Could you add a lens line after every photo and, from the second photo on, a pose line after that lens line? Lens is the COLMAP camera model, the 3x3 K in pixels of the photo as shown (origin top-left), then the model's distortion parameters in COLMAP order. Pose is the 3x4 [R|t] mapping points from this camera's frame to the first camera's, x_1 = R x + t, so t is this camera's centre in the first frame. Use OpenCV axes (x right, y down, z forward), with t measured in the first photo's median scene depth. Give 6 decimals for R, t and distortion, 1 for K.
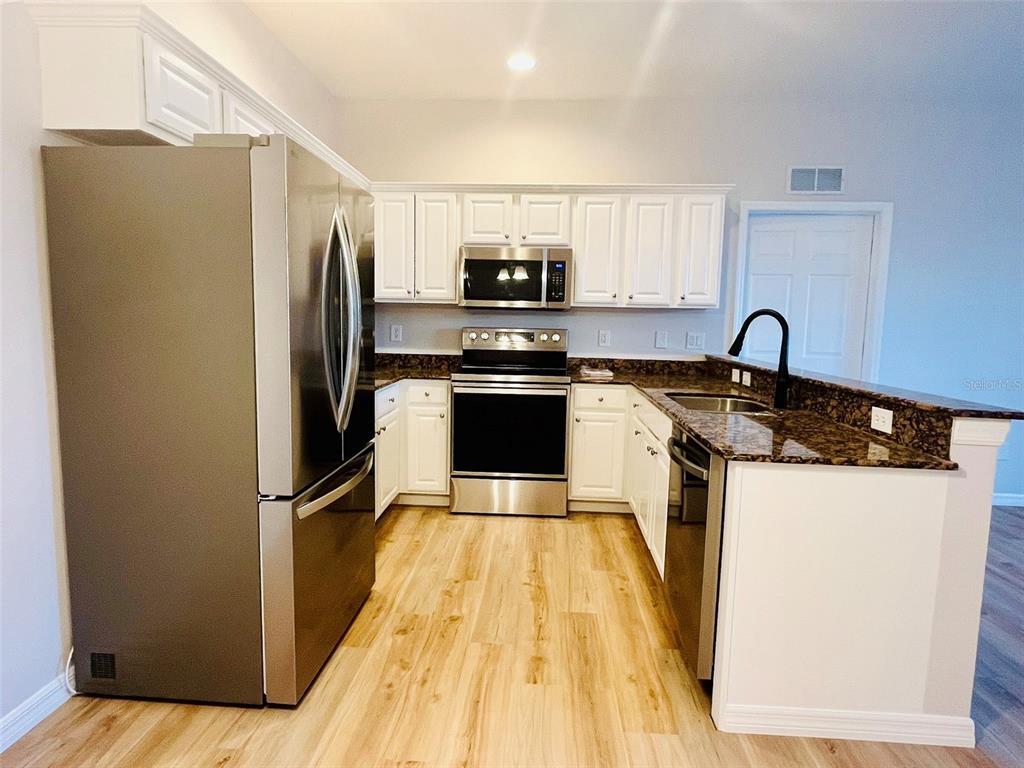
lens RADIAL K [[606.3, 0, 504.7], [0, 606.3, 384.0], [0, 0, 1]] dist [-0.000328, -0.005350]
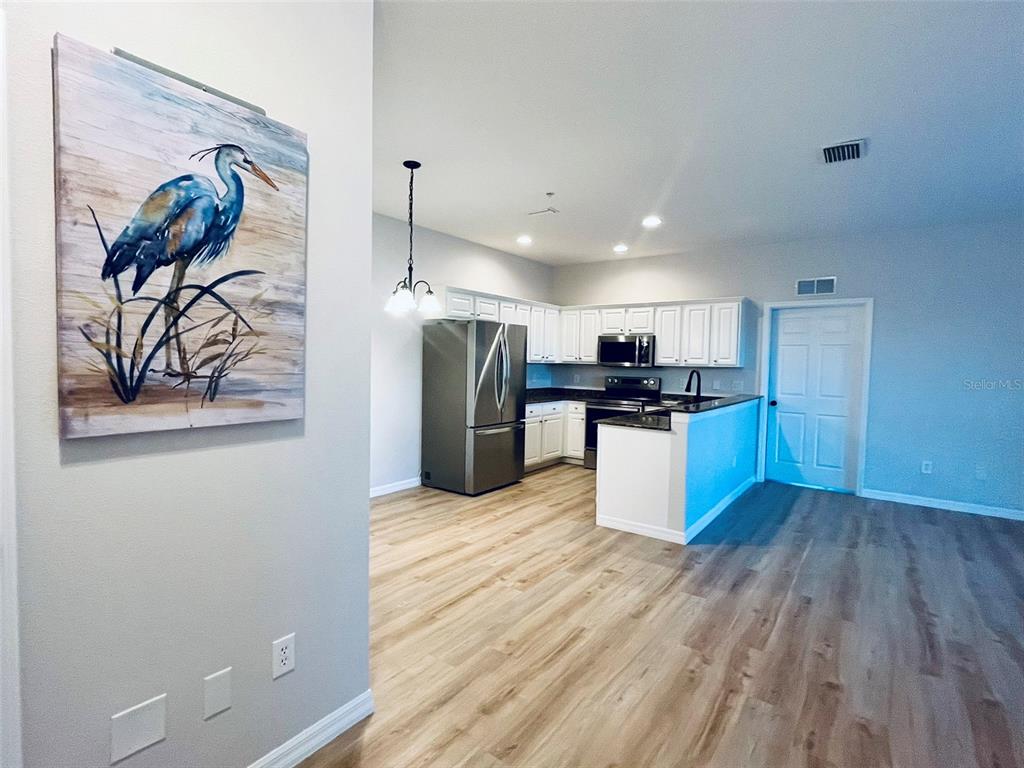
lens RADIAL K [[504.7, 0, 509.1], [0, 504.7, 386.8], [0, 0, 1]] dist [0.001756, -0.002190]
pose [[0.843299, 0.024471, -0.536888, 0.744847], [-0.060782, 0.996896, -0.050032, 0.054942], [0.533997, 0.074825, 0.842169, -0.710534]]
